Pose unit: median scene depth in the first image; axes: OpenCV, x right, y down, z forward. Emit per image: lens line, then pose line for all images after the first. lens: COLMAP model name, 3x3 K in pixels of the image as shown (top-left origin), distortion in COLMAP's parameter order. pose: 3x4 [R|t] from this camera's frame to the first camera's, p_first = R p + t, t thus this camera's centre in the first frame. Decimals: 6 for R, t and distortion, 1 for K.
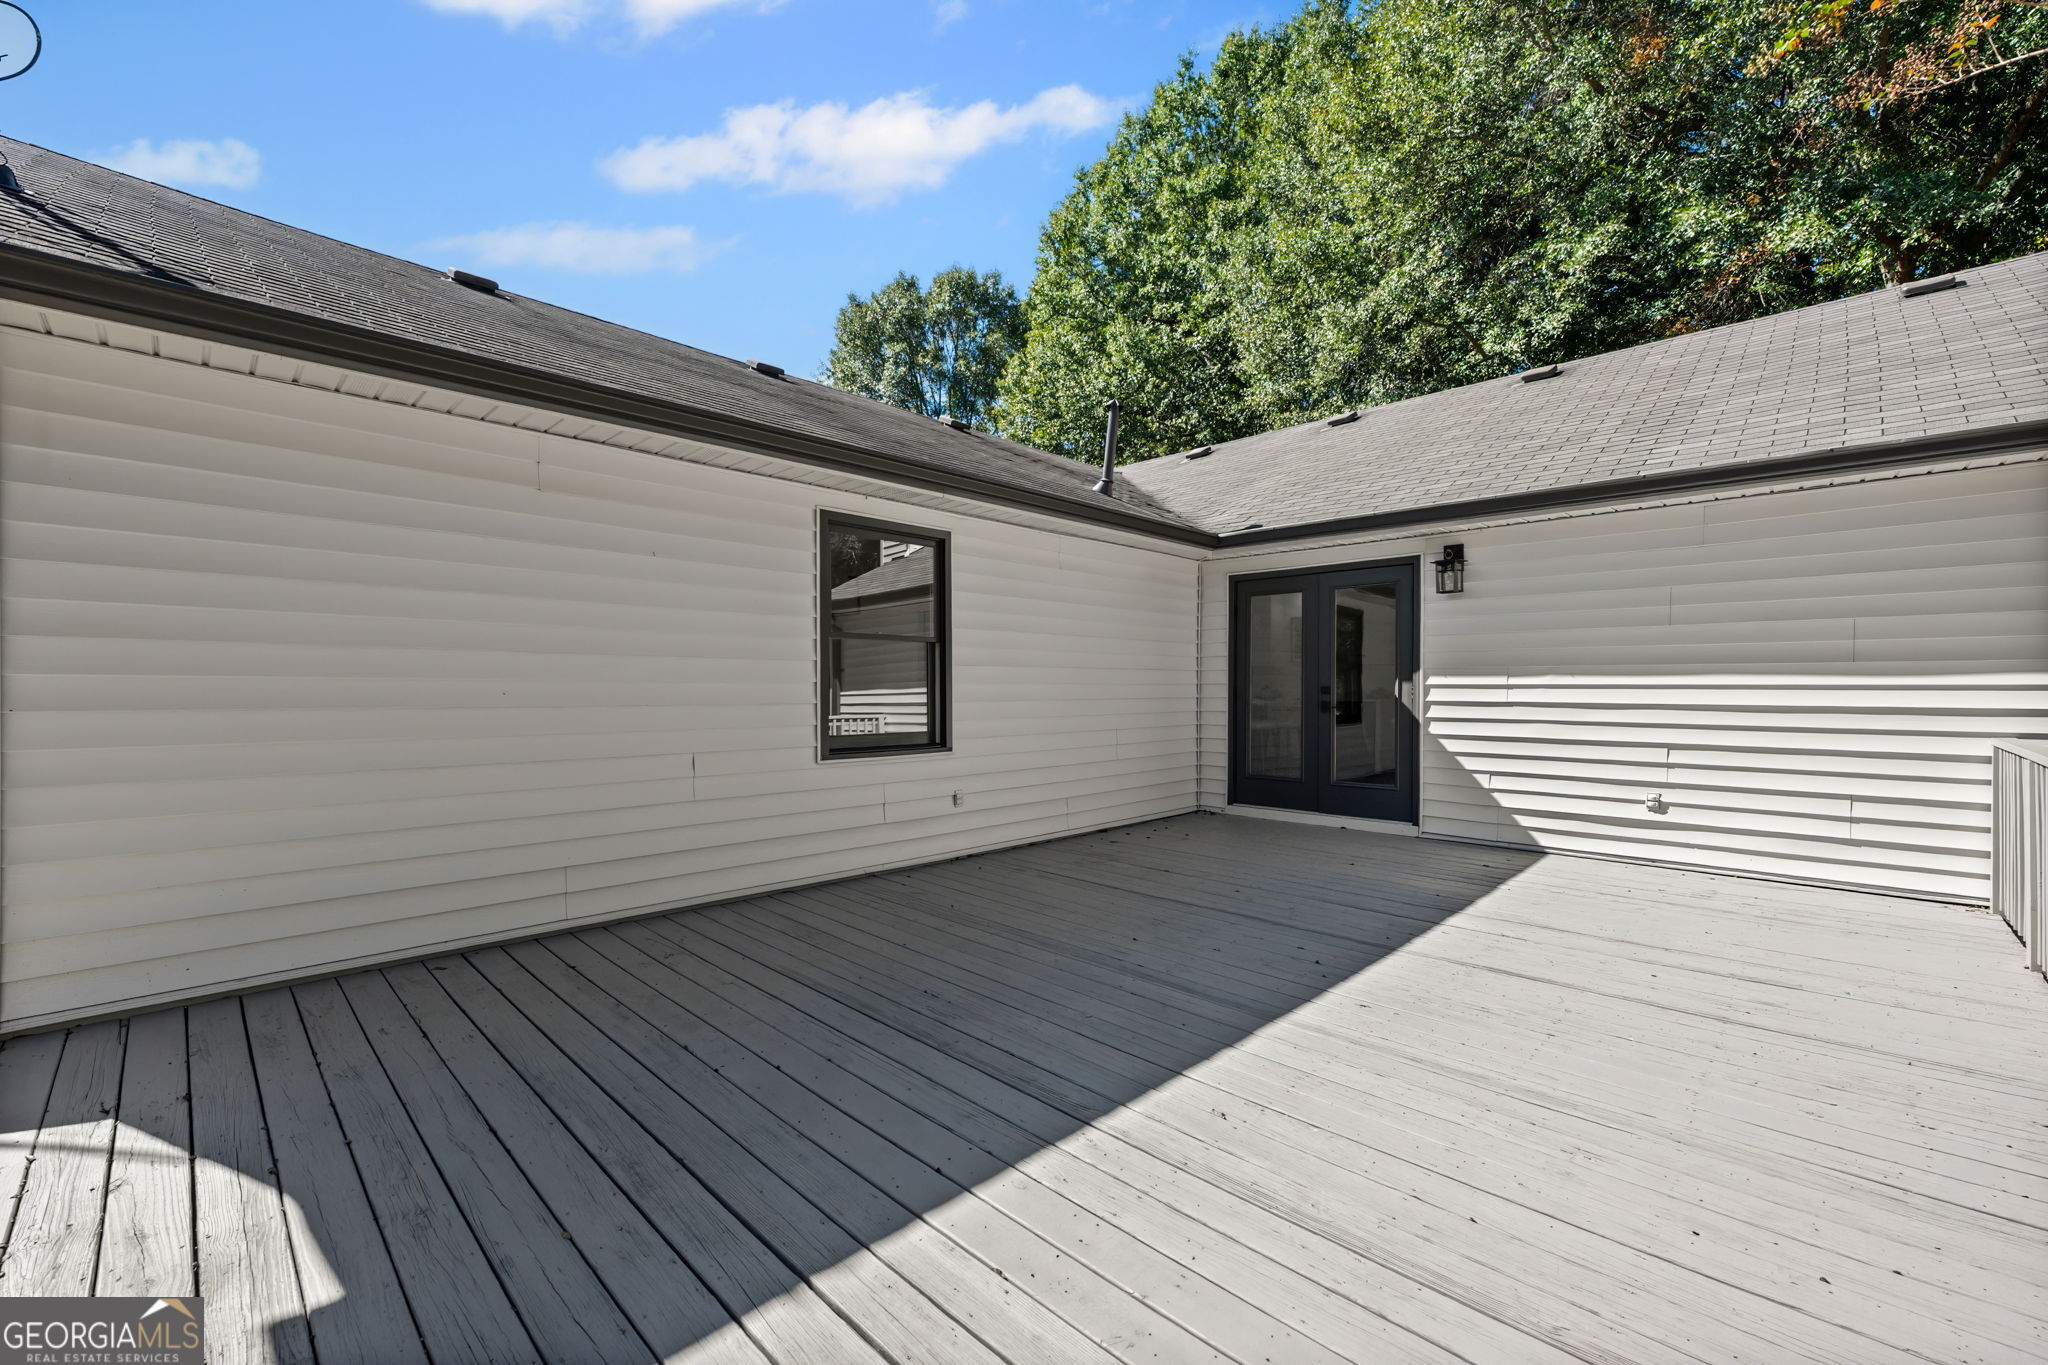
lens RADIAL K [[812.5, 0, 1006.7], [0, 812.5, 696.2], [0, 0, 1]] dist [0.001228, -0.000413]
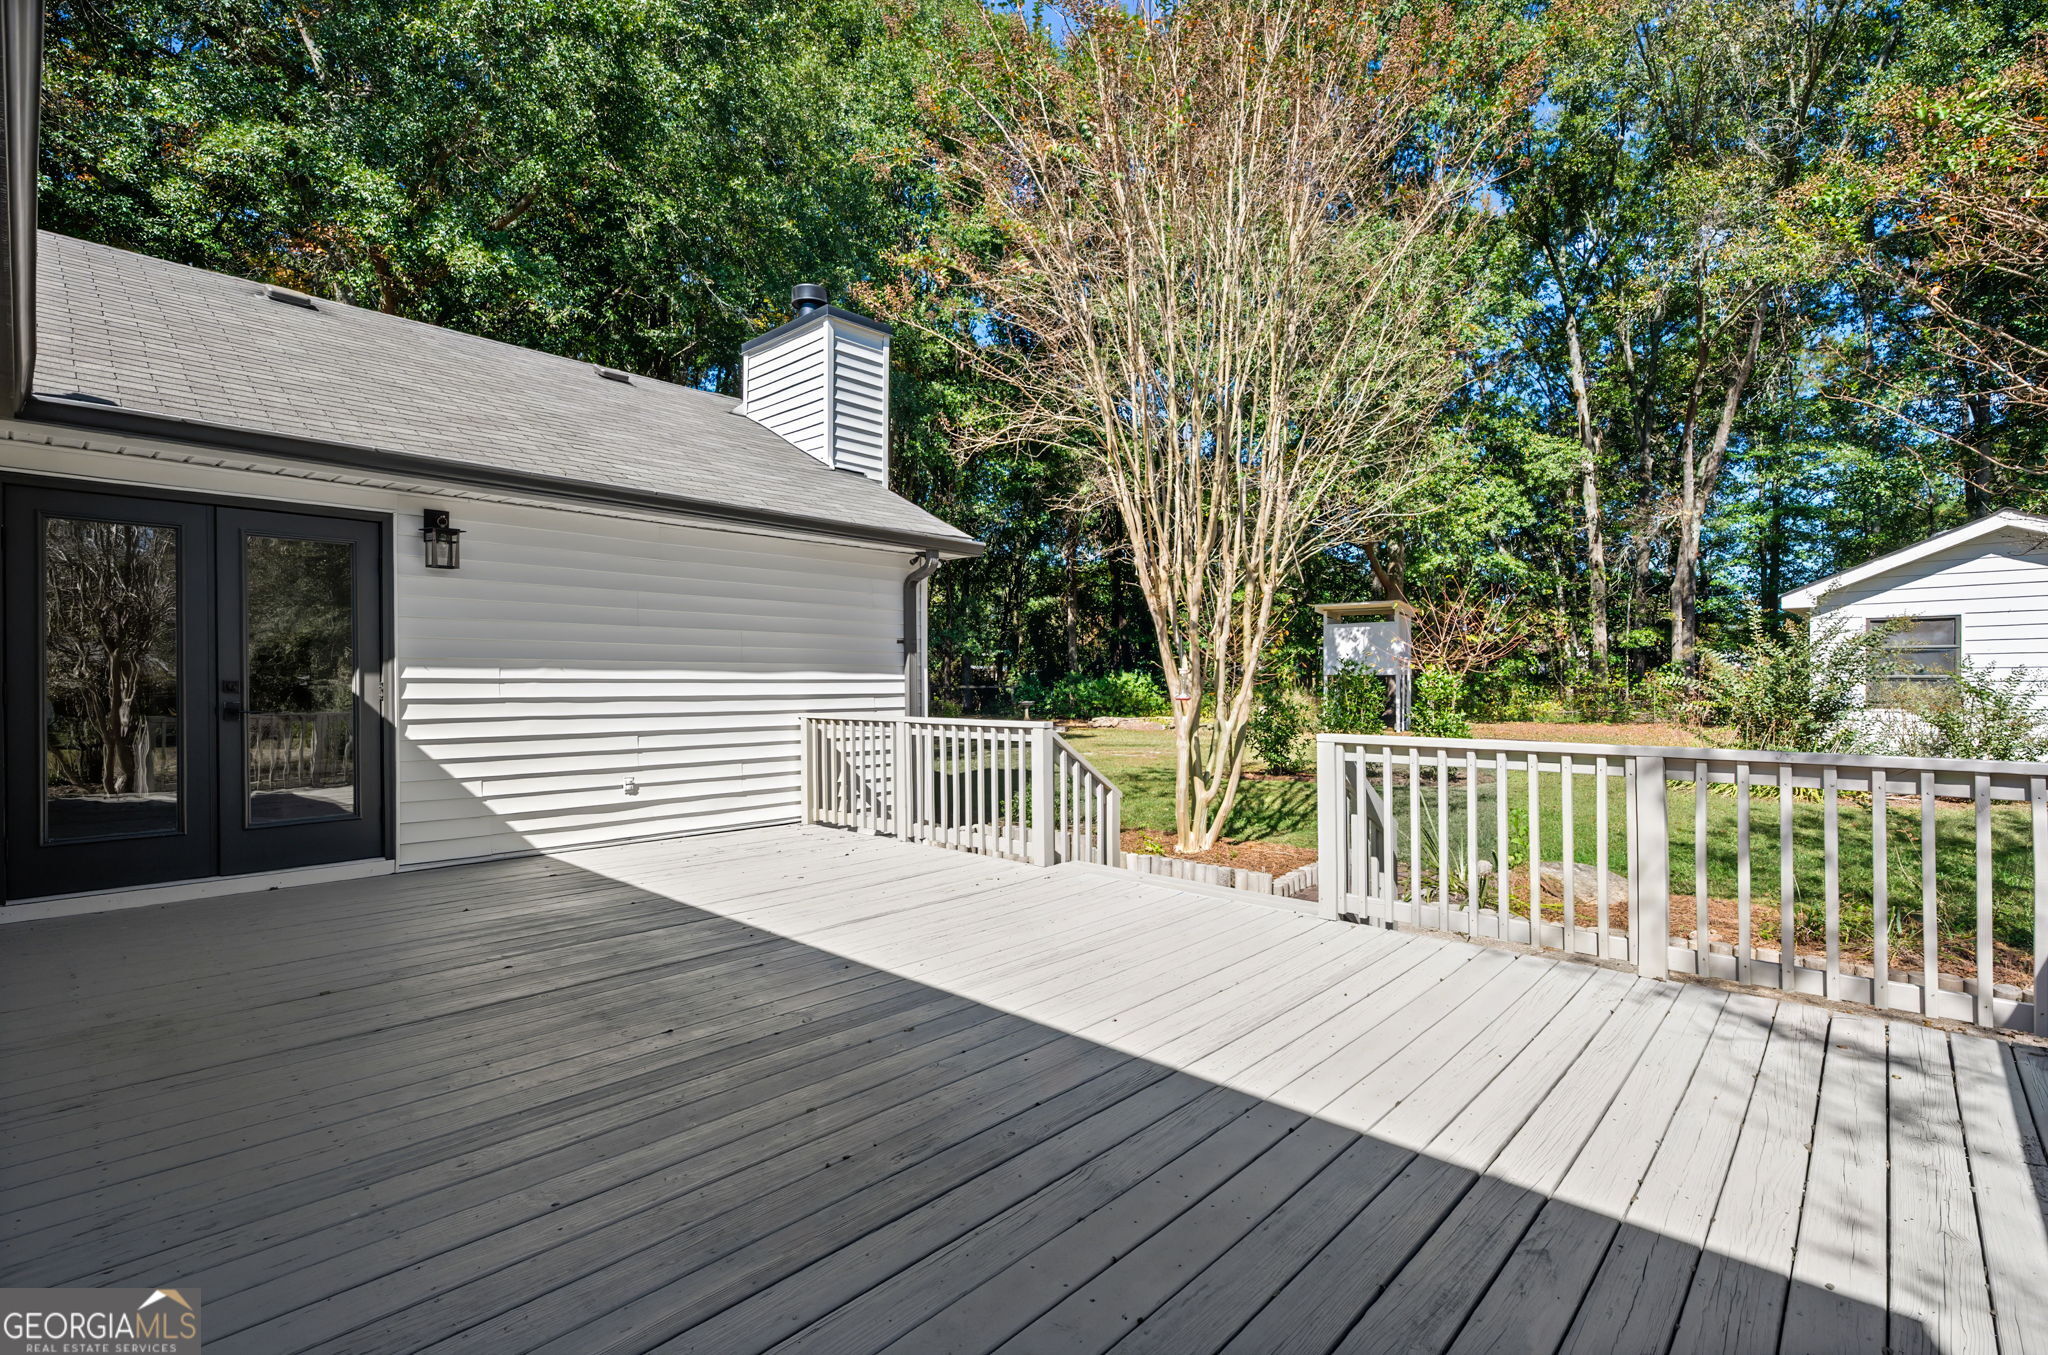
lens RADIAL K [[871.7, 0, 1065.6], [0, 871.7, 683.2], [0, 0, 1]] dist [0.000722, 0.000209]
pose [[-0.011171, -0.001828, 0.999936, -0.511068], [0.012528, 0.999920, 0.001968, -0.004591], [-0.999859, 0.012549, -0.011148, 0.542186]]
